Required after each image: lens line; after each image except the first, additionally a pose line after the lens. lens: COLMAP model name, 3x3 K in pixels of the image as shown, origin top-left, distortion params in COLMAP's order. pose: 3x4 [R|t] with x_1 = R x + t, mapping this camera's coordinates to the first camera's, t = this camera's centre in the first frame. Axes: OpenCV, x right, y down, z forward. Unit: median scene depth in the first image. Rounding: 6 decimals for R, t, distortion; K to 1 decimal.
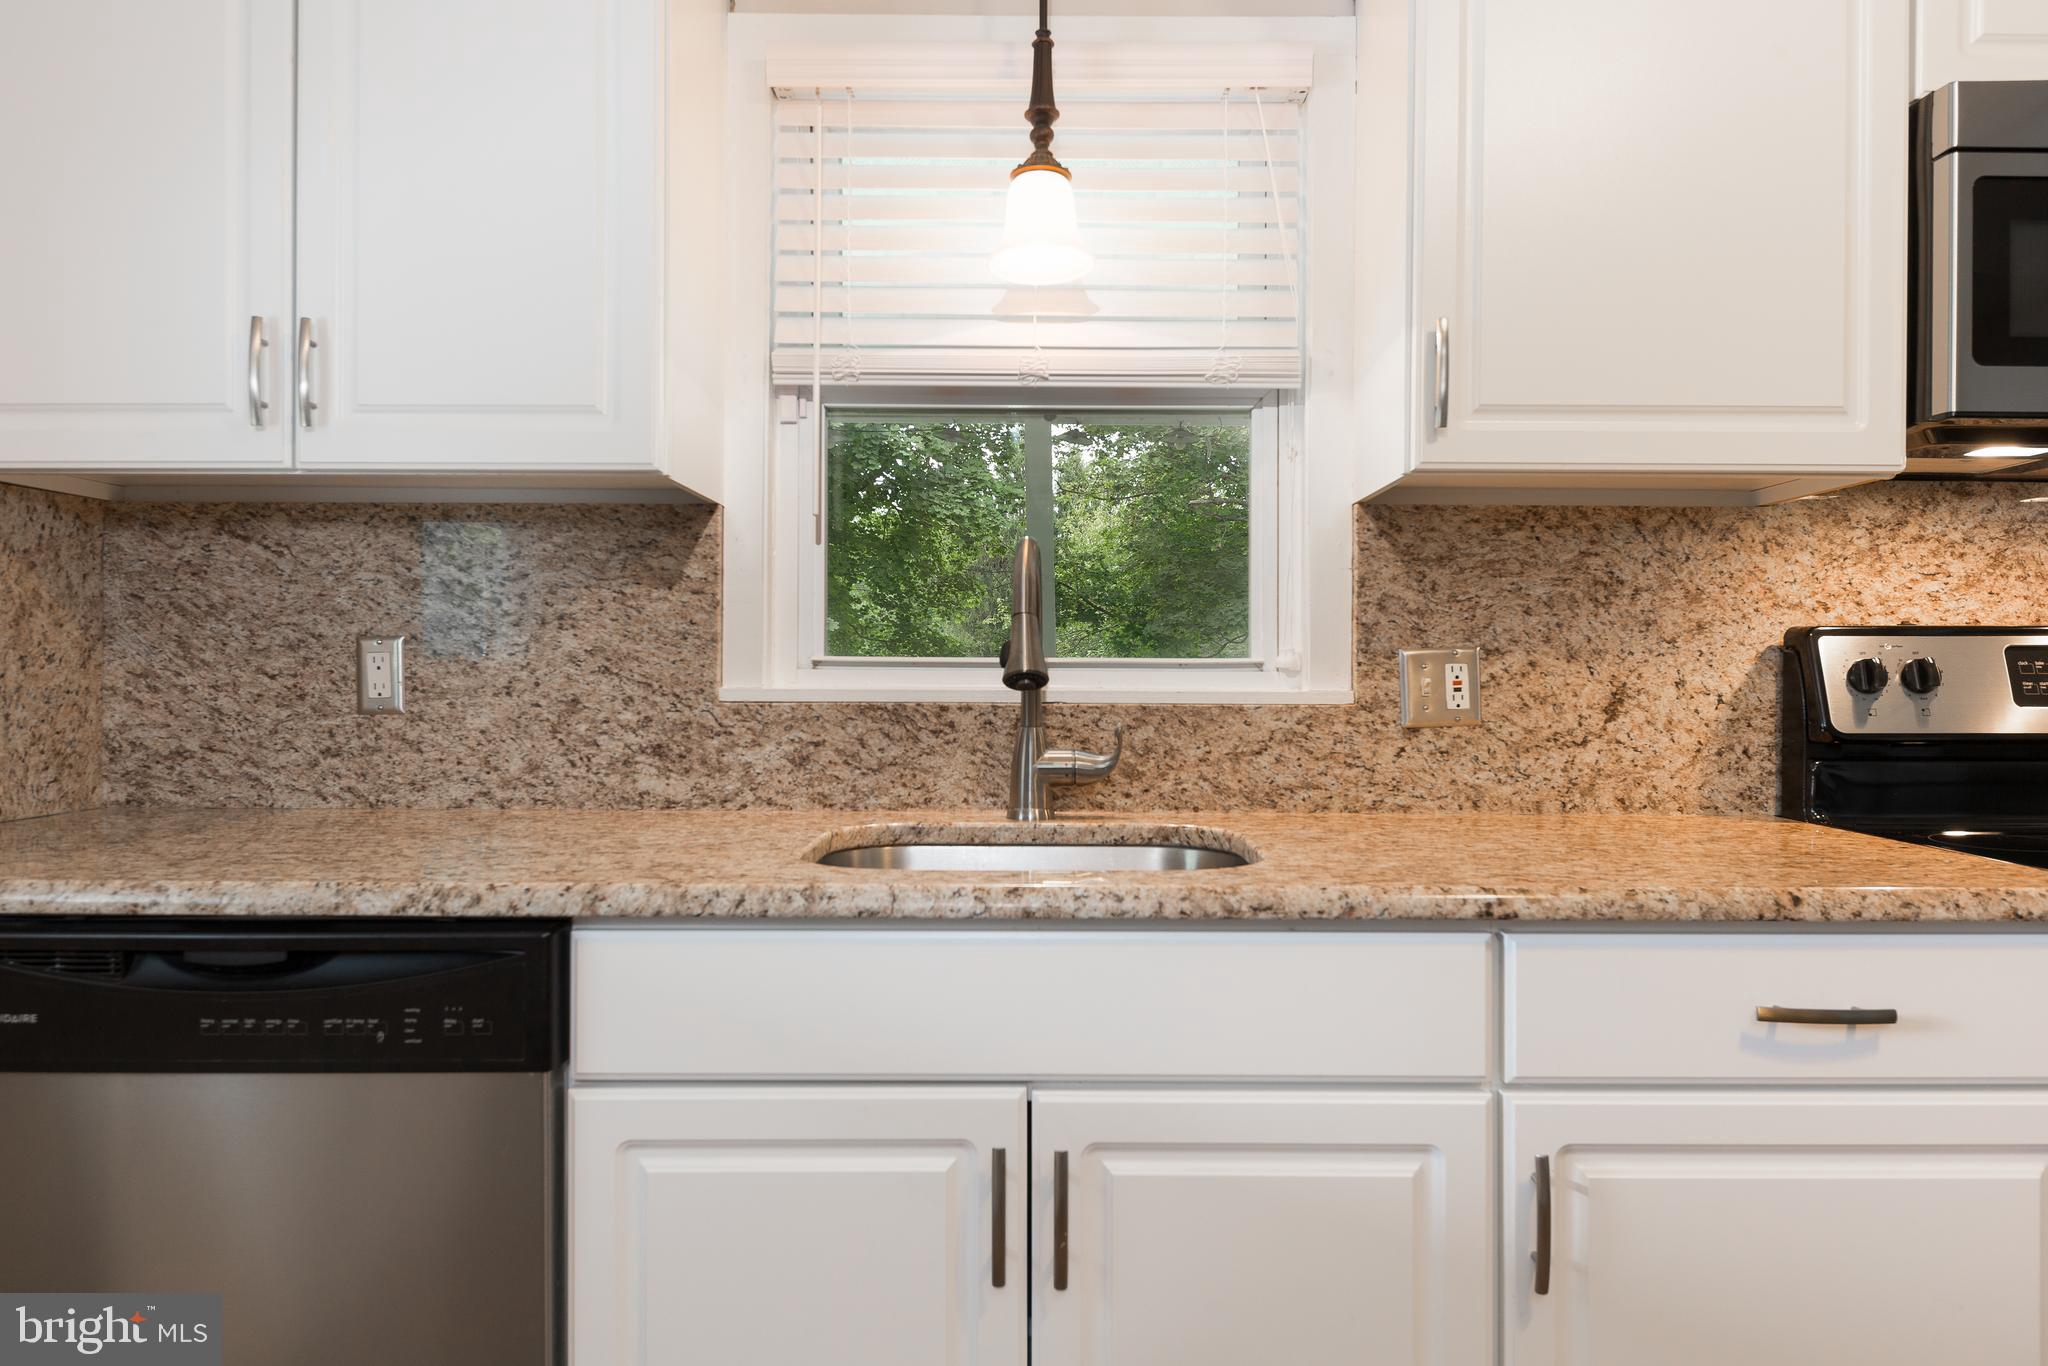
lens RADIAL K [[1250.4, 0, 1048.9], [0, 1250.4, 665.5], [0, 0, 1]] dist [0.015747, -0.015768]
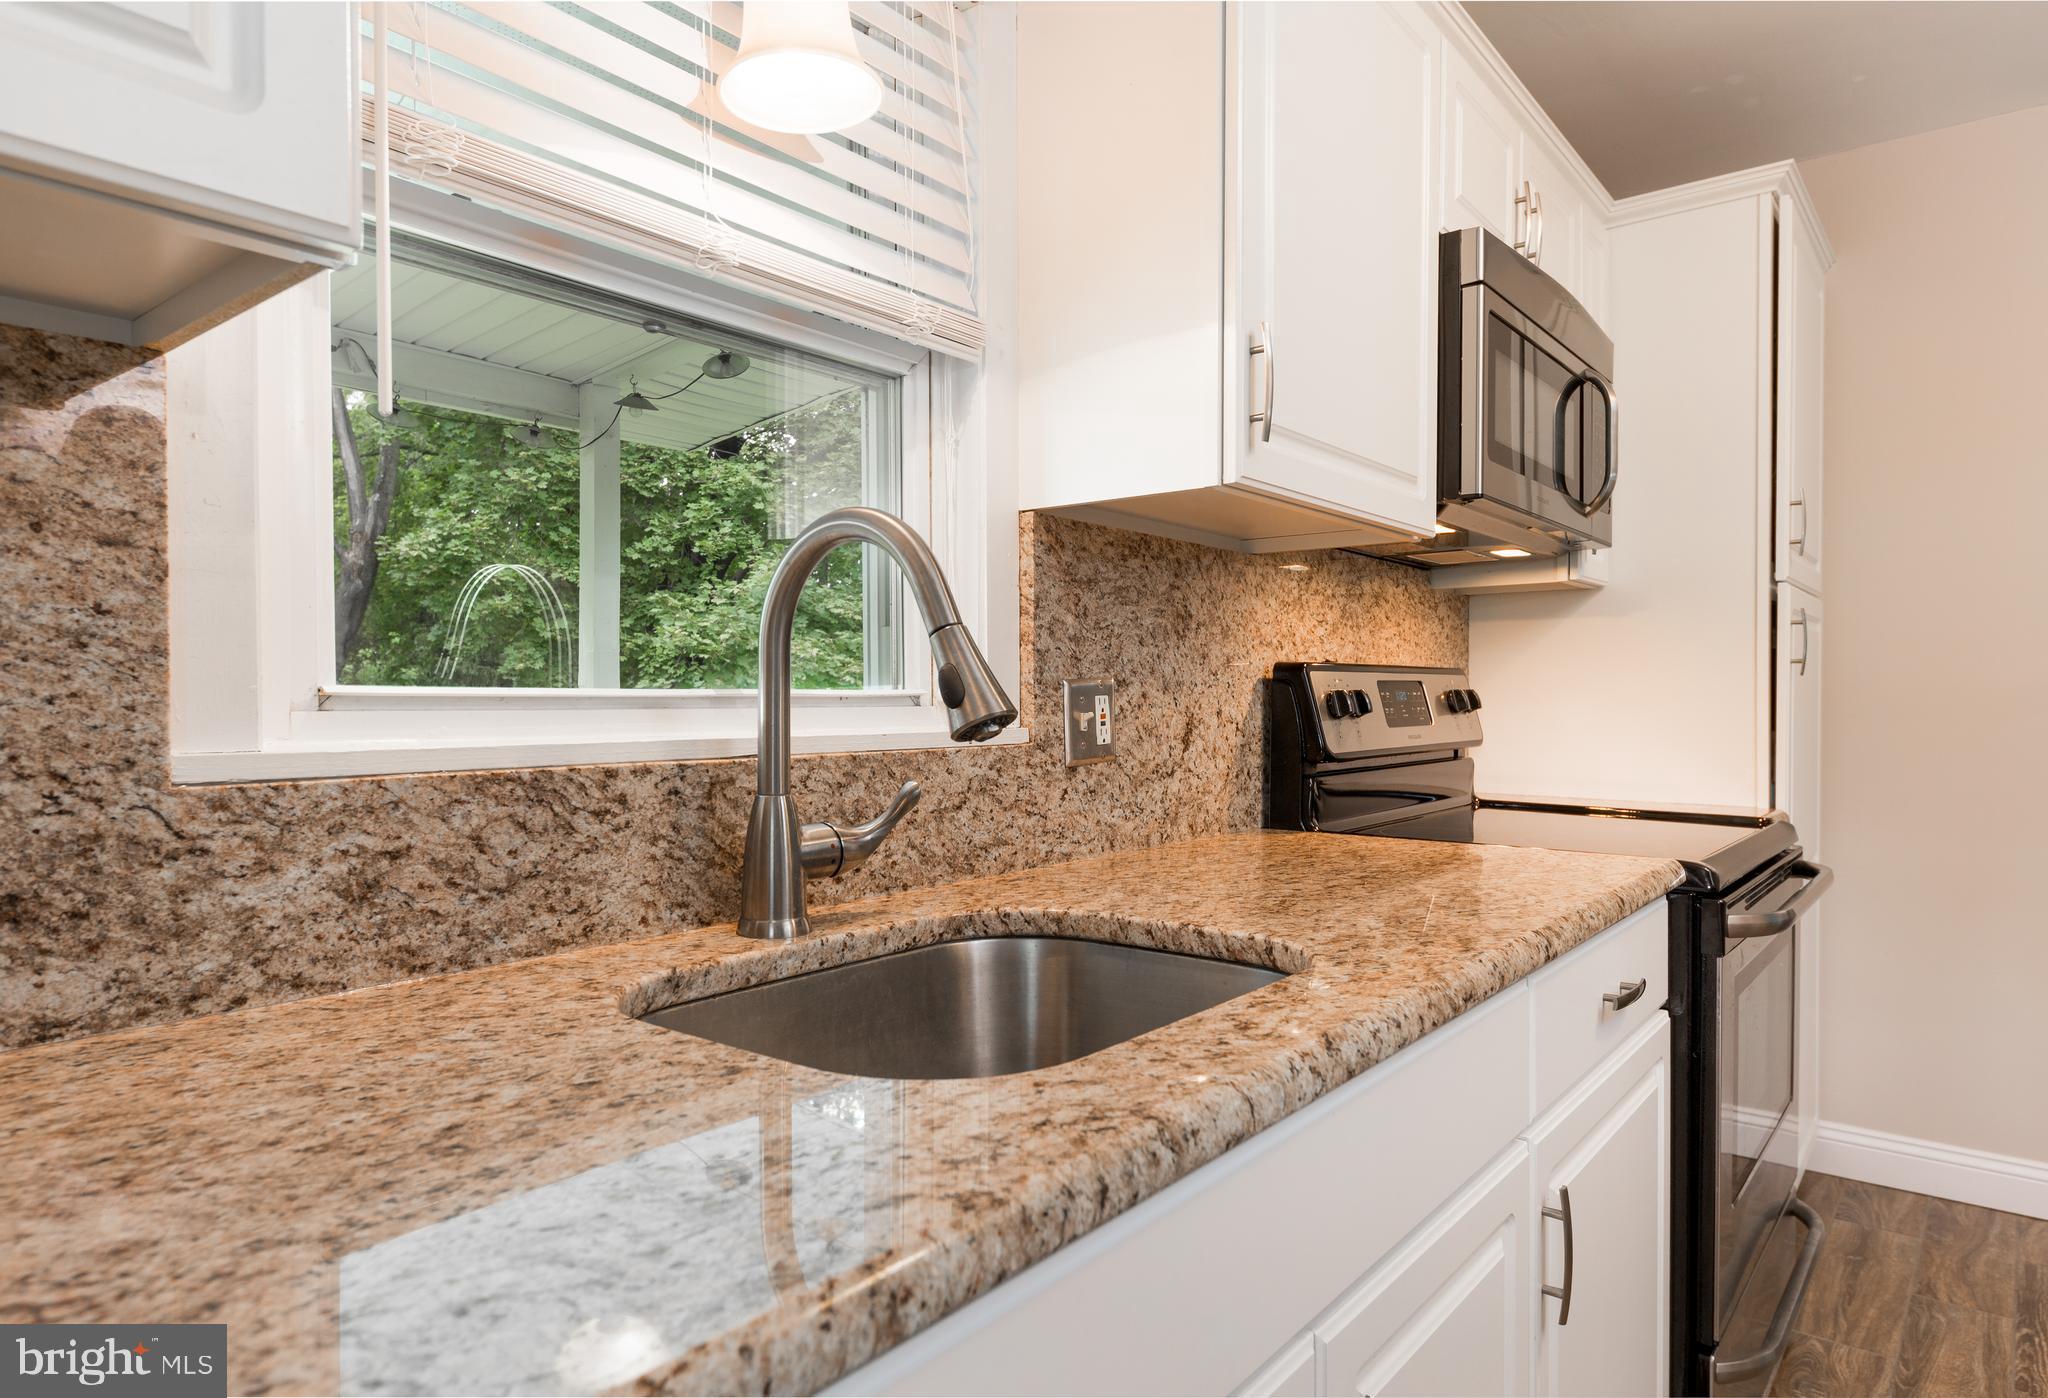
lens RADIAL K [[1218.2, 0, 1036.8], [0, 1218.2, 715.3], [0, 0, 1]] dist [0.007965, -0.005074]
pose [[0.626090, -0.016802, 0.779570, -0.413203], [0.000388, 0.999774, 0.021236, -0.006086], [-0.779751, -0.012993, 0.625955, 0.471590]]
